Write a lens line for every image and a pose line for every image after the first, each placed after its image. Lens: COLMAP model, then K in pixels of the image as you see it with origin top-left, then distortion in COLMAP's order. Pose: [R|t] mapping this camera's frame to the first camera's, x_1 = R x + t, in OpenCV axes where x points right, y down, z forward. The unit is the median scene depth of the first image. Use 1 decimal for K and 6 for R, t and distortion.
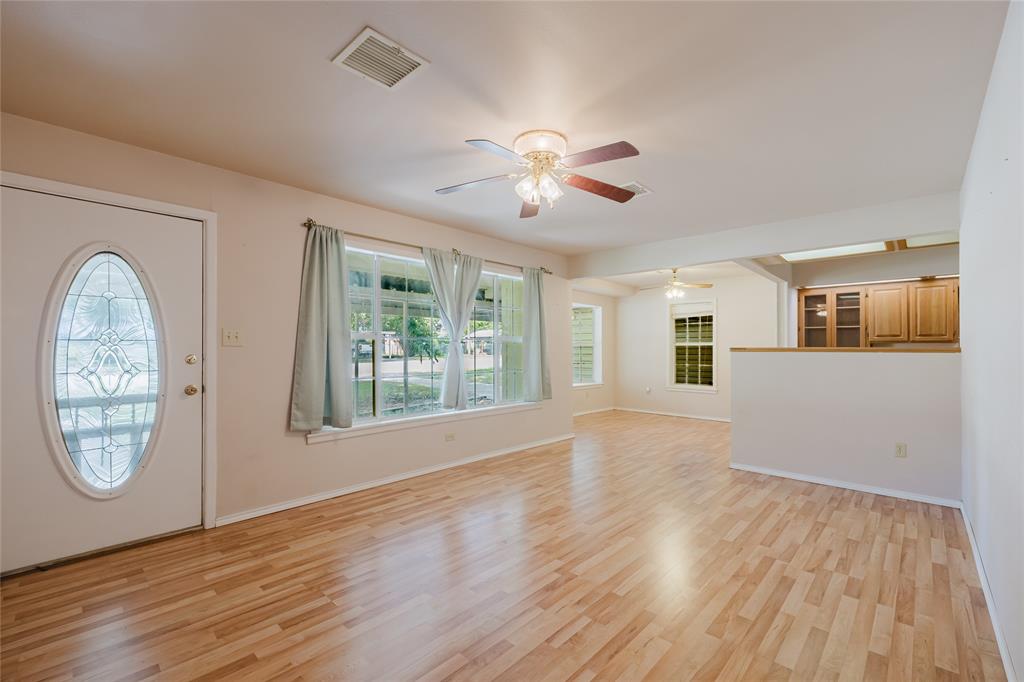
lens RADIAL K [[438.6, 0, 519.9], [0, 438.6, 342.9], [0, 0, 1]] dist [0.000079, 0.000158]
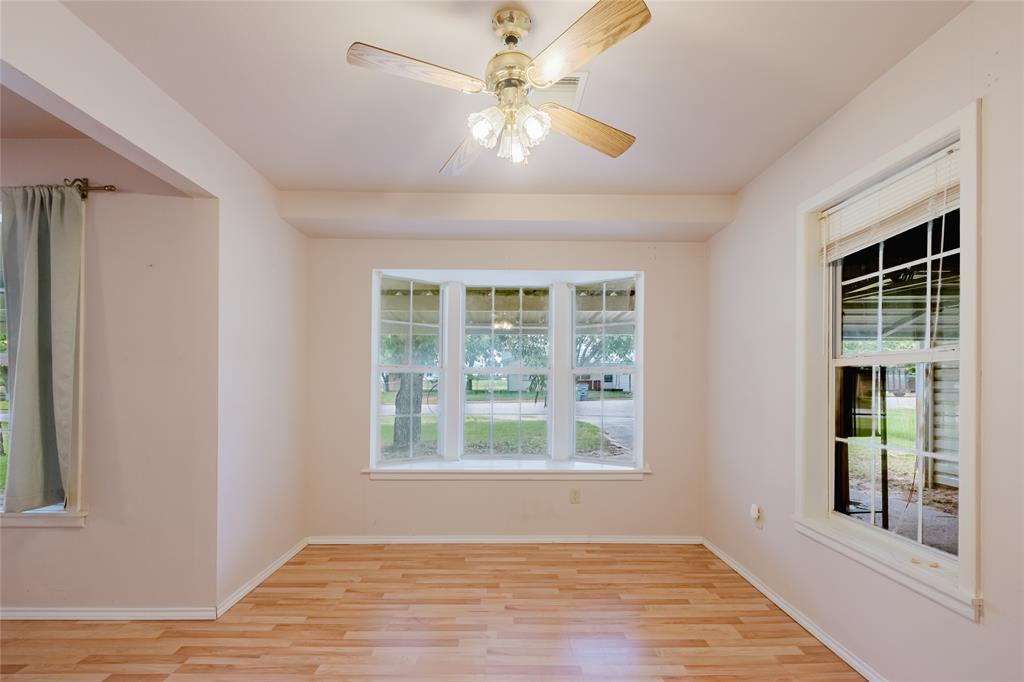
lens RADIAL K [[438.6, 0, 491.3], [0, 438.6, 376.3], [0, 0, 1]] dist [0.000079, 0.000158]
pose [[0.682700, 0.004214, -0.730687, 0.423176], [0.008141, 0.999877, 0.013372, 0.007326], [0.730654, -0.015077, 0.682582, 0.686335]]
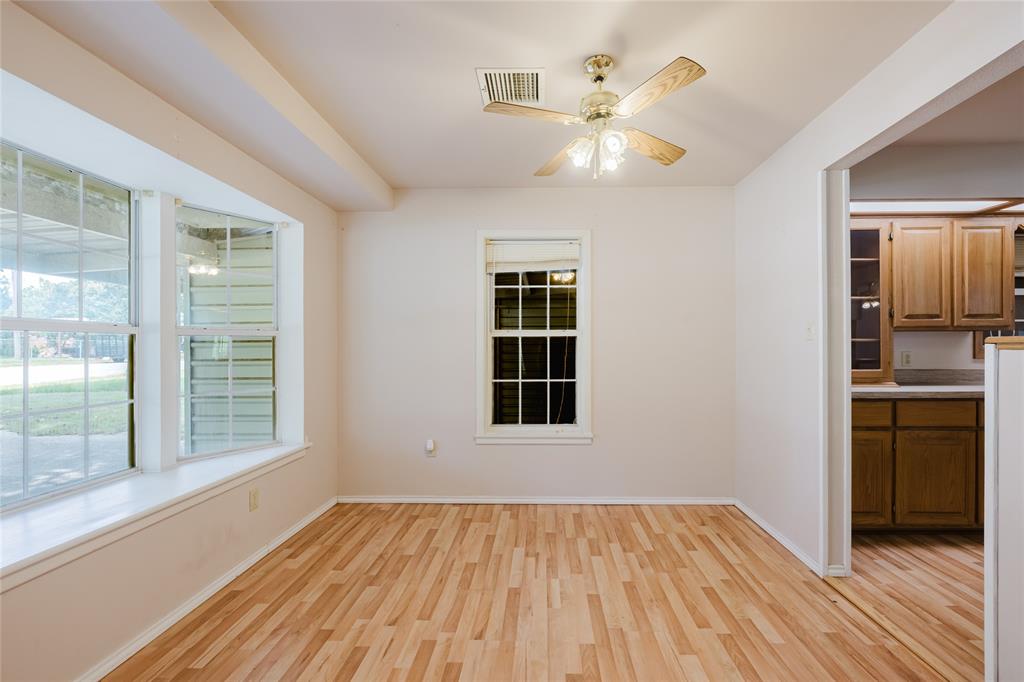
lens RADIAL K [[438.6, 0, 517.7], [0, 438.6, 333.7], [0, 0, 1]] dist [0.000079, 0.000158]
pose [[0.771681, 0.019255, 0.635718, 0.100659], [-0.006886, 0.999736, -0.021922, 0.013753], [-0.635973, 0.012540, 0.771610, 0.661654]]
